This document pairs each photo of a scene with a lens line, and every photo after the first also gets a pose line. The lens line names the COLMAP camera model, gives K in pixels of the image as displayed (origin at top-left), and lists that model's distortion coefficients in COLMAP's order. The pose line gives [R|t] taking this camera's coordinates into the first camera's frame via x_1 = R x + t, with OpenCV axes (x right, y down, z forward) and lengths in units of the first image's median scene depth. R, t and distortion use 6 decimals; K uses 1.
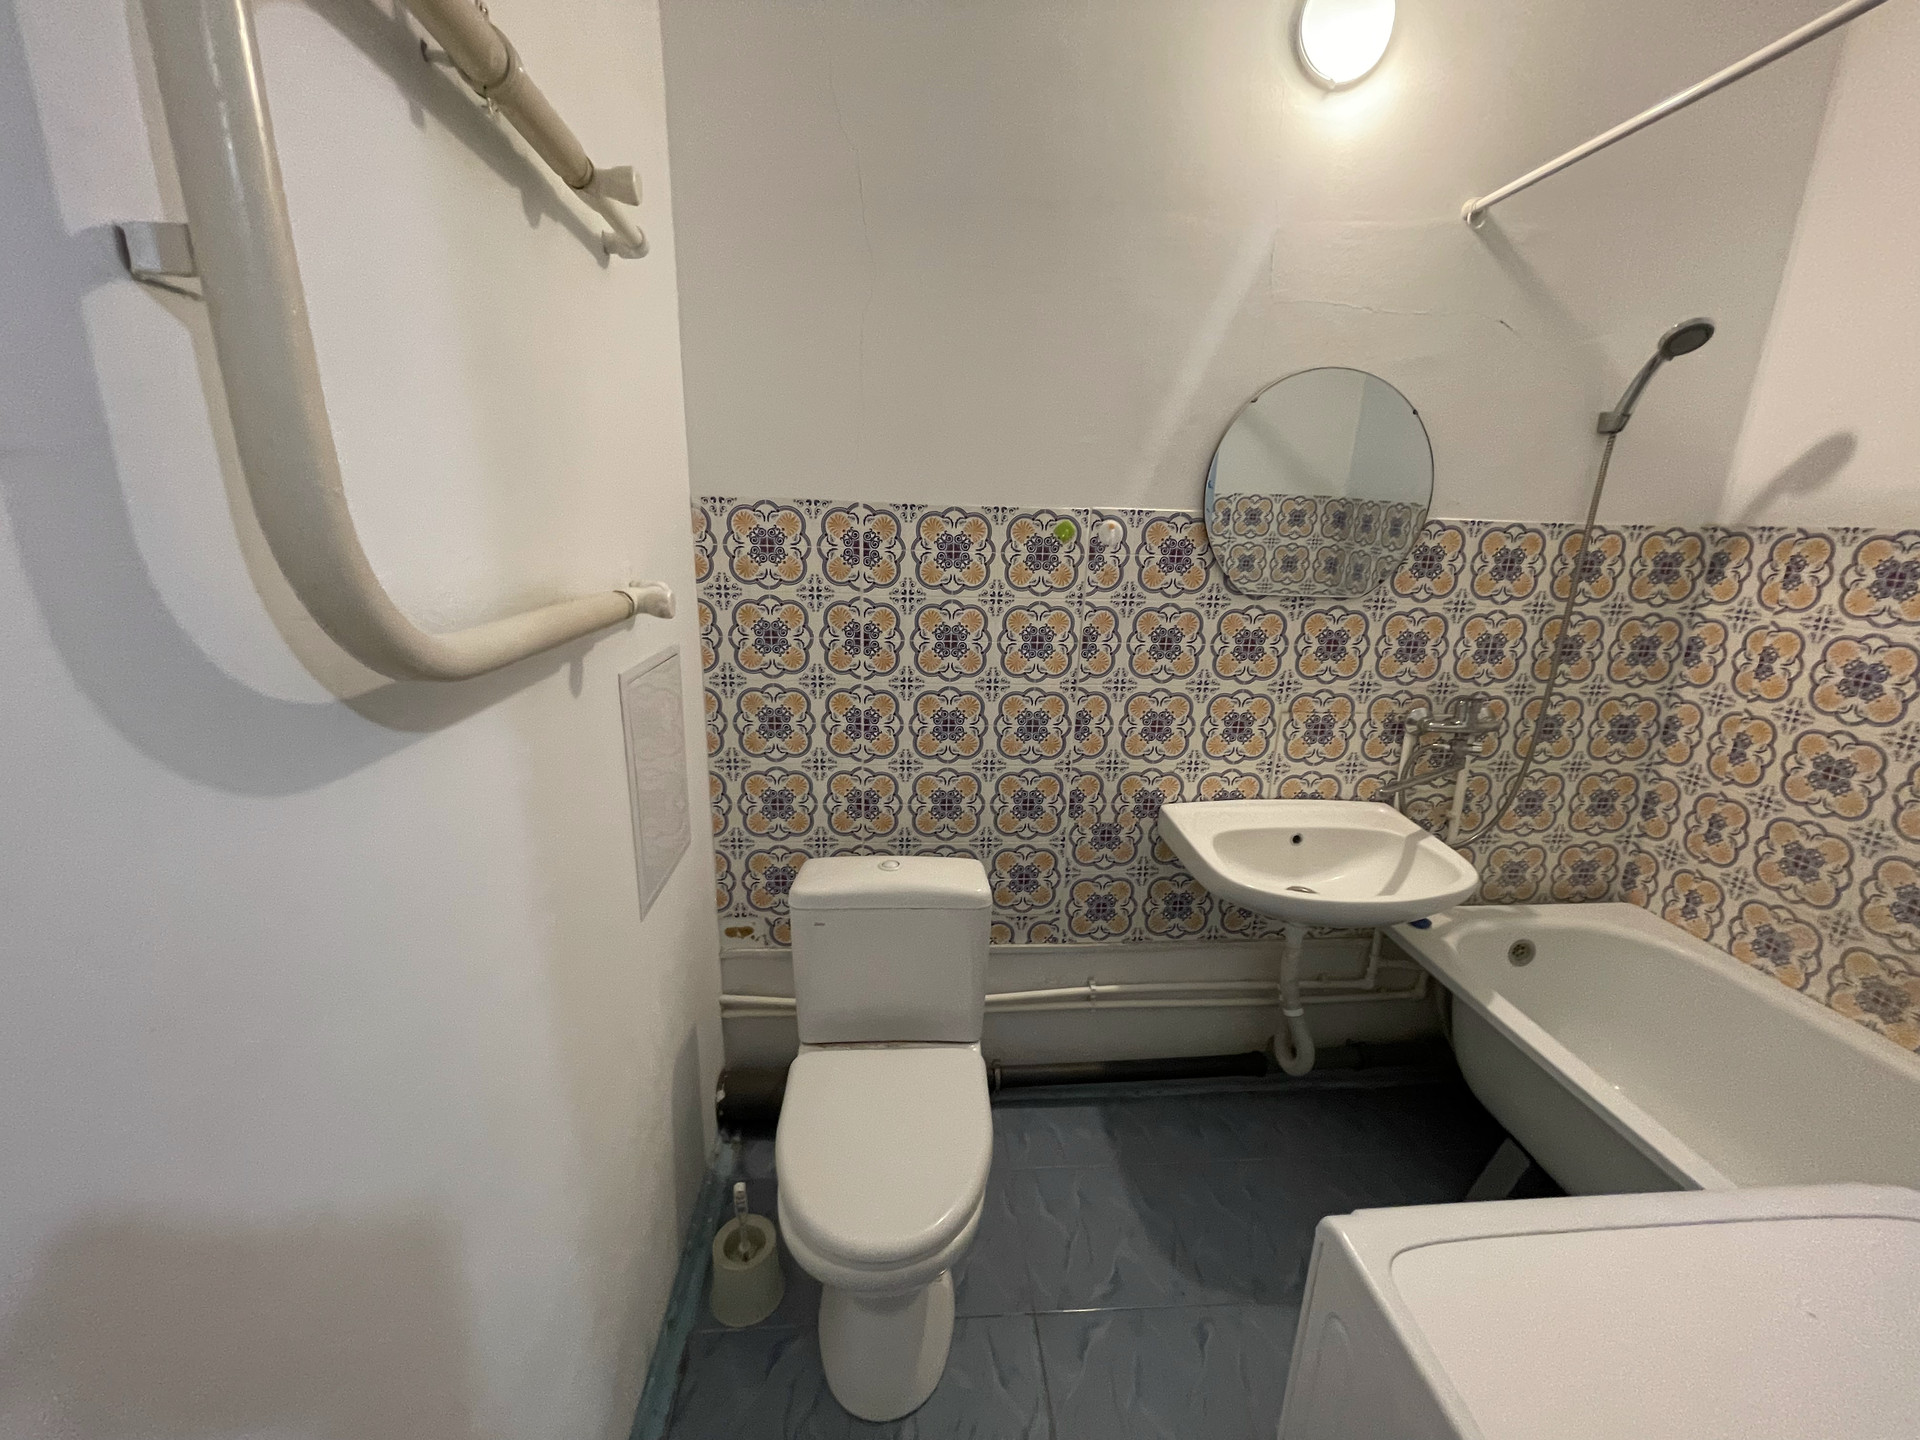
lens RADIAL K [[769.5, 0, 955.2], [0, 769.5, 722.4], [0, 0, 1]] dist [-0.009236, 0.002122]
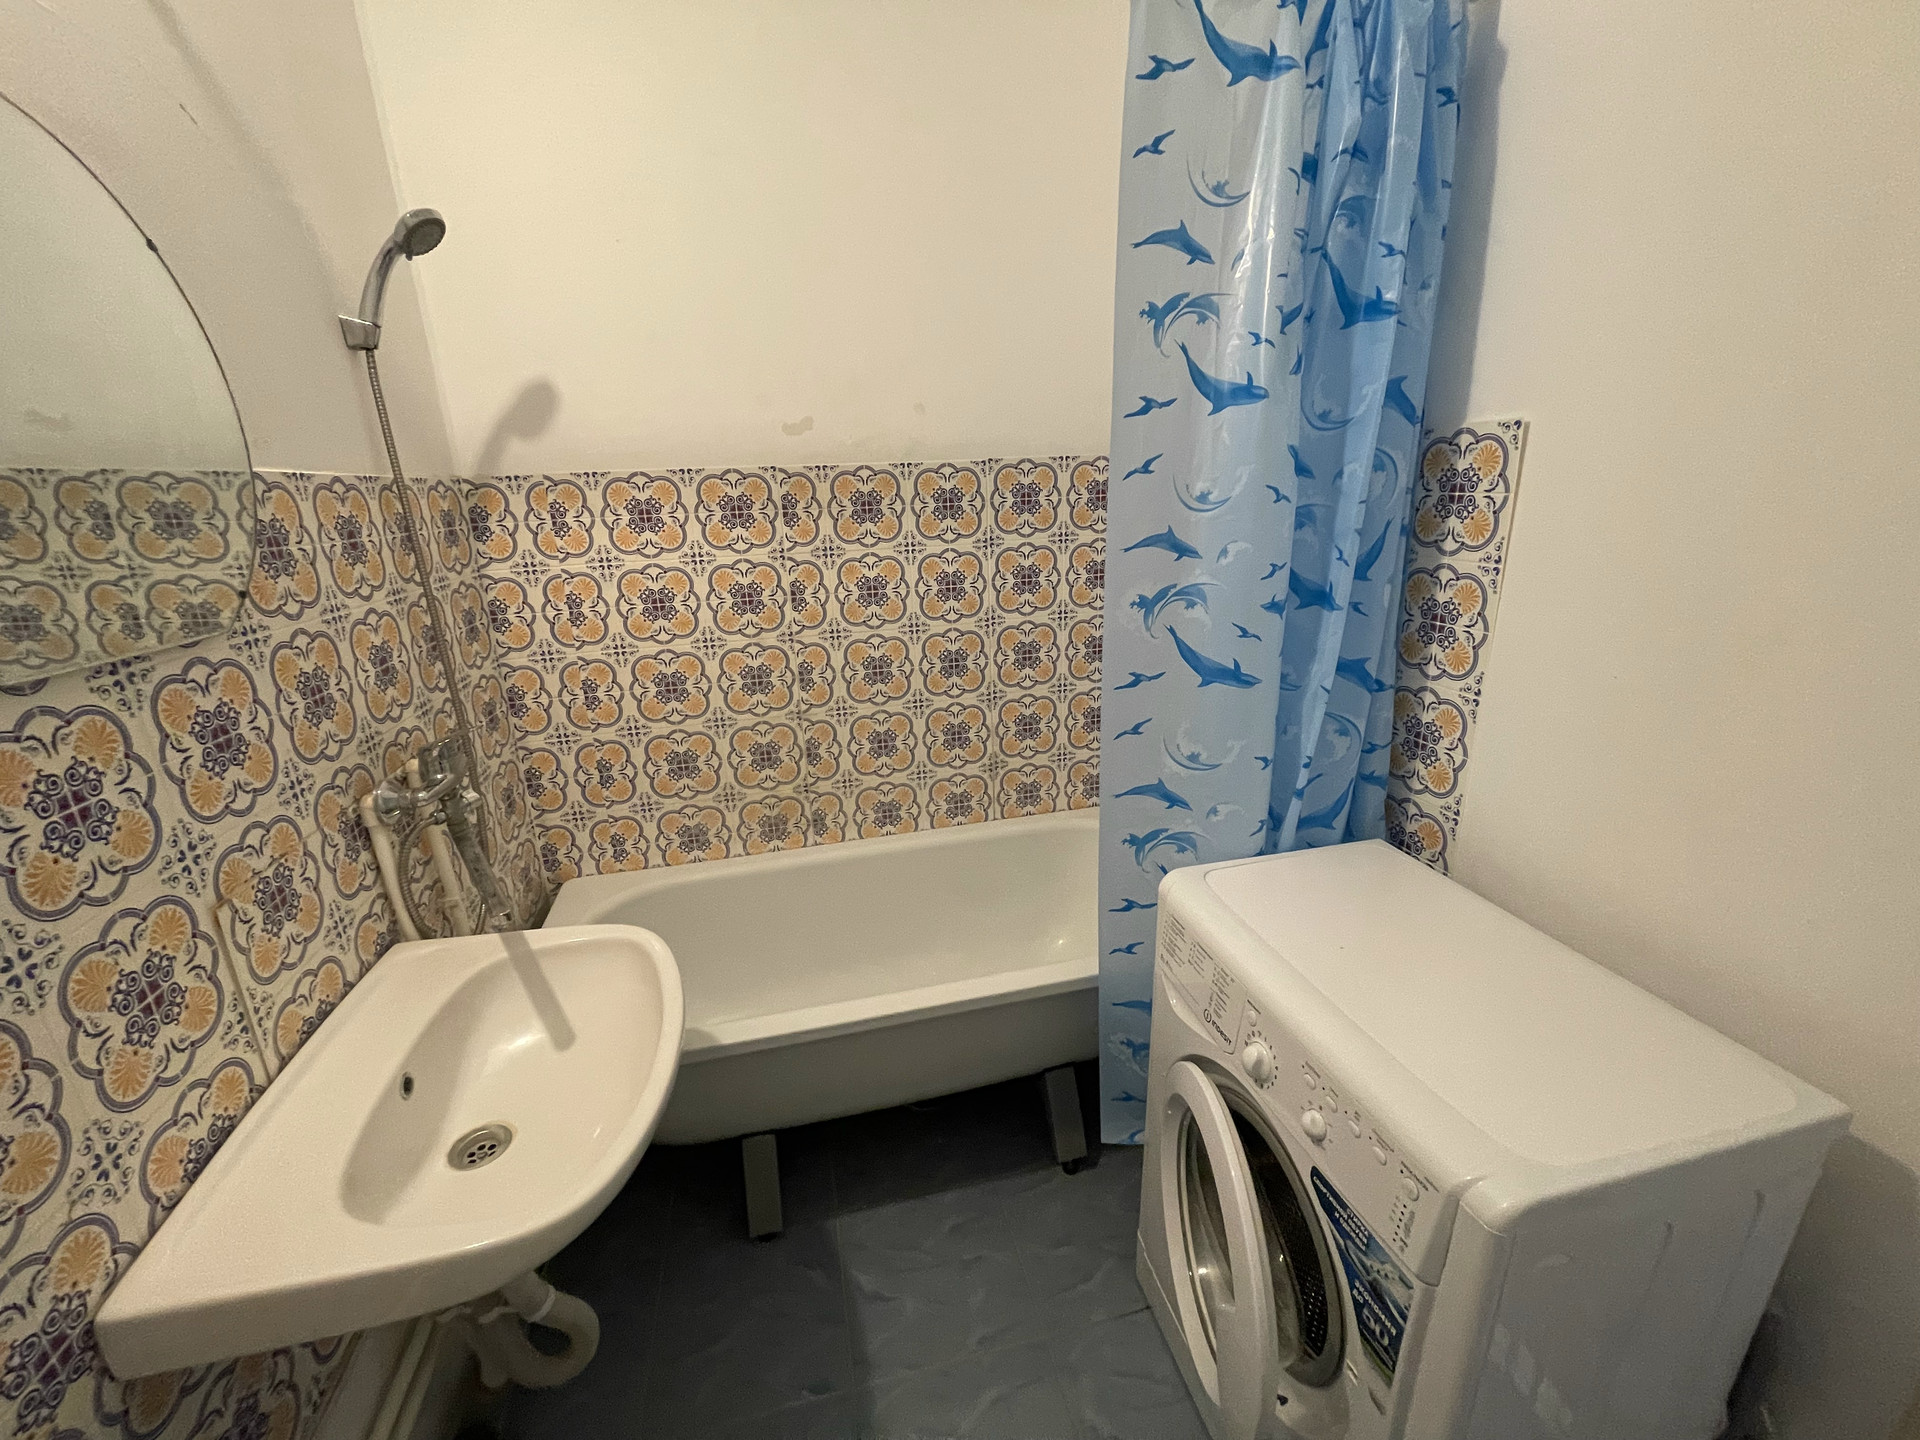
lens RADIAL K [[769.5, 0, 959.9], [0, 769.5, 729.0], [0, 0, 1]] dist [-0.009236, 0.002122]
pose [[-0.170779, -0.317539, 0.932740, -0.033438], [0.281992, 0.891298, 0.355062, -0.146072], [-0.944095, 0.323663, -0.062672, 0.593548]]
